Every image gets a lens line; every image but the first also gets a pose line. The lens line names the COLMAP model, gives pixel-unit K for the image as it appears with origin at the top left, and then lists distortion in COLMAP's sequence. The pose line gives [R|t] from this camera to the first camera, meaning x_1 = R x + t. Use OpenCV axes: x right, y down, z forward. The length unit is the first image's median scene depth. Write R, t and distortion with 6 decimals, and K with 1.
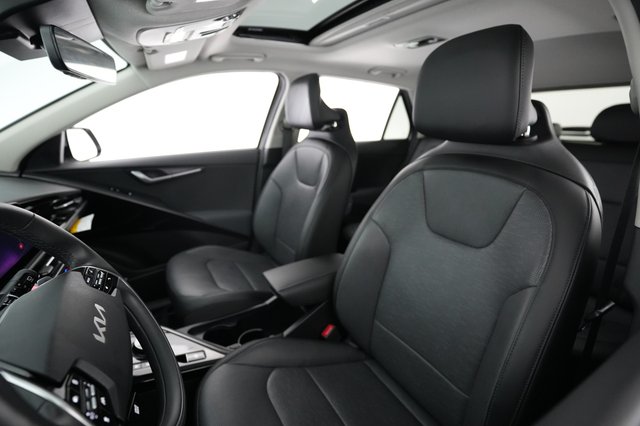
lens RADIAL K [[310.2, 0, 323.1], [0, 310.2, 198.0], [0, 0, 1]] dist [0.000327, 0.000289]
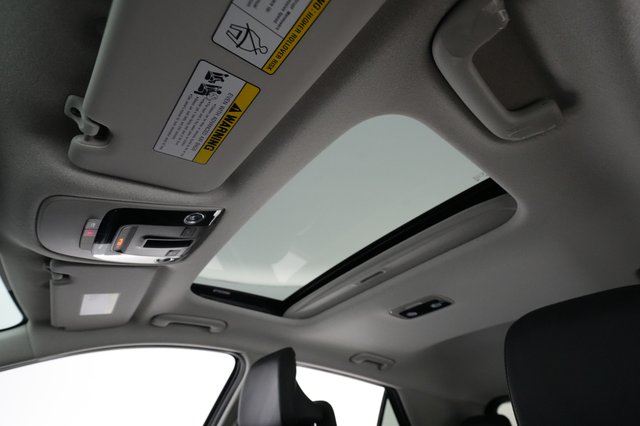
lens RADIAL K [[310.2, 0, 323.1], [0, 310.2, 198.0], [0, 0, 1]] dist [0.000327, 0.000289]
pose [[0.992503, 0.078361, 0.093794, -0.041714], [0.028677, 0.596691, -0.801959, -0.012324], [-0.118808, 0.798636, 0.589970, 0.248254]]
